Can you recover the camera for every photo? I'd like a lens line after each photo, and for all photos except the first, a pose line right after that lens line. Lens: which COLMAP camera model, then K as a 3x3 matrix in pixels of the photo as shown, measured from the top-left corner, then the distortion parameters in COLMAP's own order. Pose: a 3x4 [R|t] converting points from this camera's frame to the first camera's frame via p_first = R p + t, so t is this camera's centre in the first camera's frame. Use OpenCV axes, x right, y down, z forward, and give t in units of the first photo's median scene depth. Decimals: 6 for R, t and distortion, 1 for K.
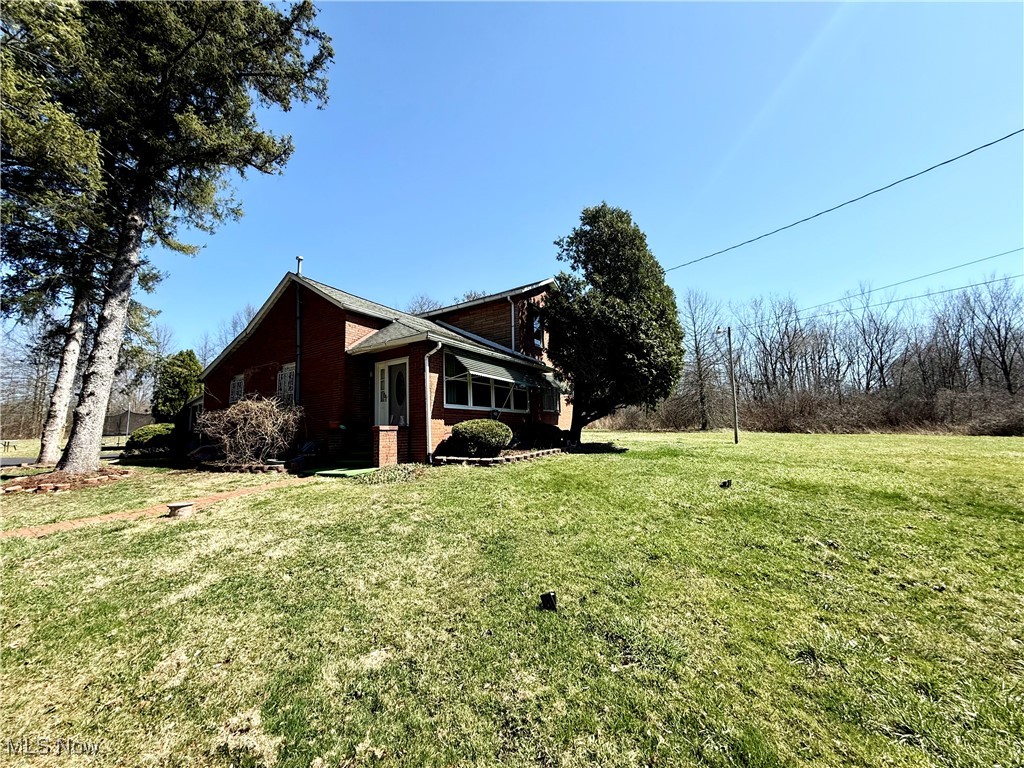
lens RADIAL K [[409.5, 0, 512.0], [0, 409.5, 384.0], [0, 0, 1]] dist [-0.001085, -0.000041]
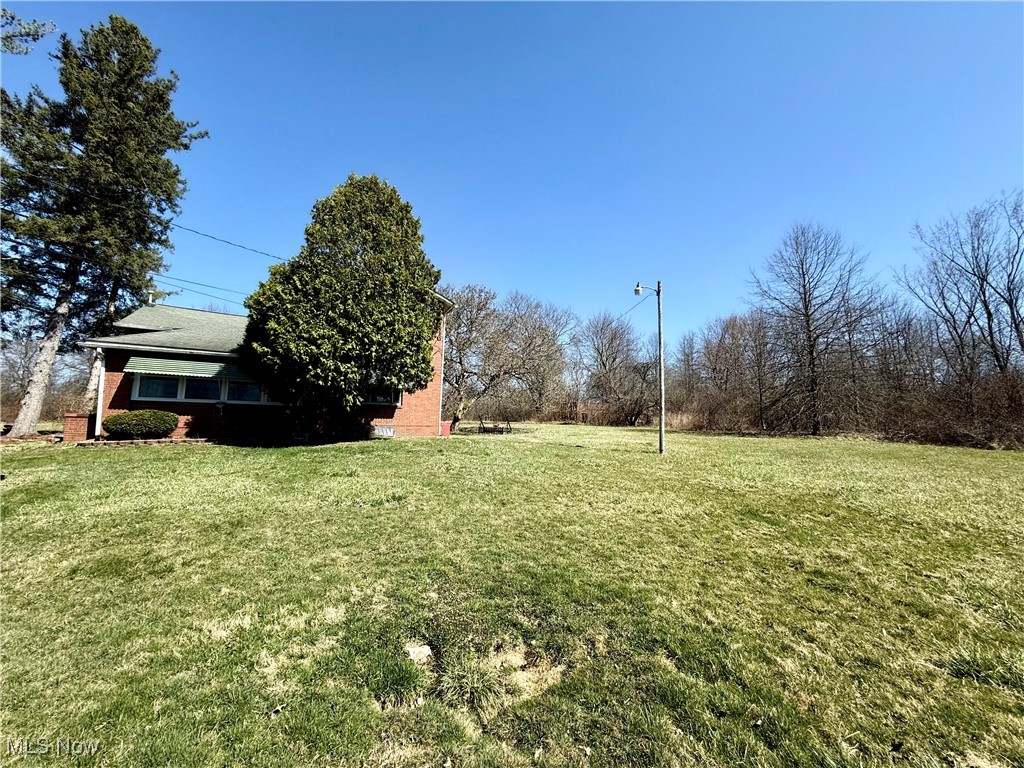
lens RADIAL K [[409.5, 0, 512.0], [0, 409.5, 384.0], [0, 0, 1]] dist [-0.001085, -0.000041]
pose [[0.840067, -0.019401, -0.542135, 1.467000], [0.030793, 0.999454, 0.011949, 0.031950], [0.541608, -0.026732, 0.840206, 0.608050]]
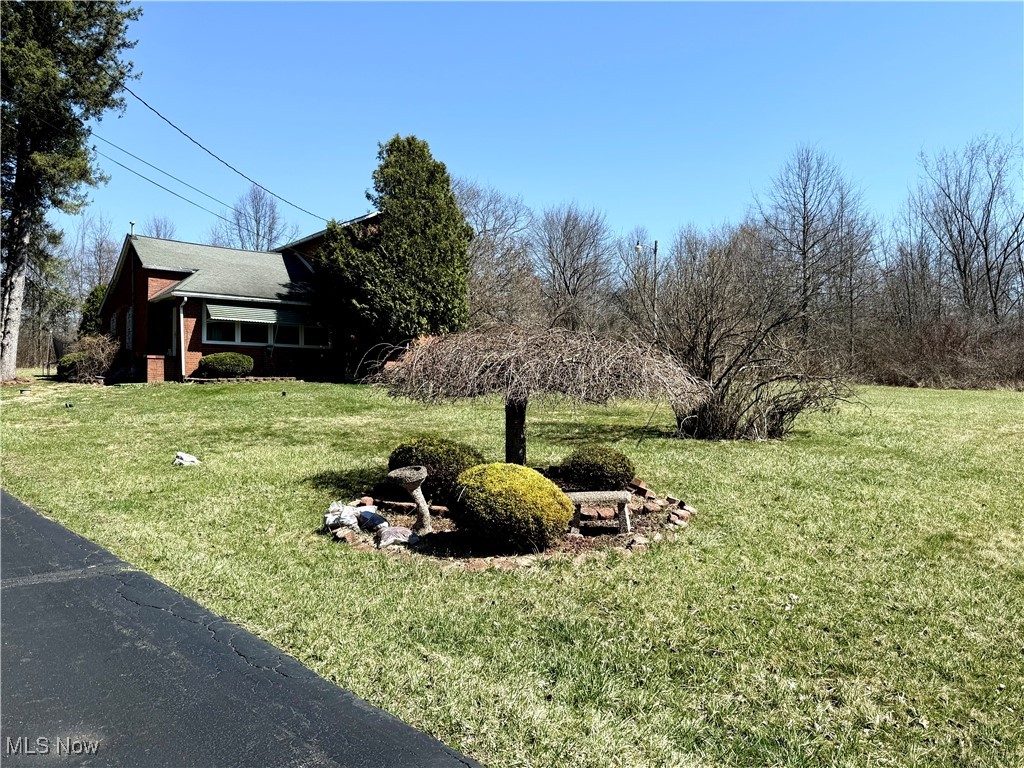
lens RADIAL K [[853.8, 0, 512.0], [0, 853.8, 384.0], [0, 0, 1]] dist [-0.003431, -0.008485]
pose [[0.931216, 0.033482, -0.362926, 1.837959], [0.010940, 0.992755, 0.119657, -0.136536], [0.364303, -0.115397, 0.924103, -1.264135]]
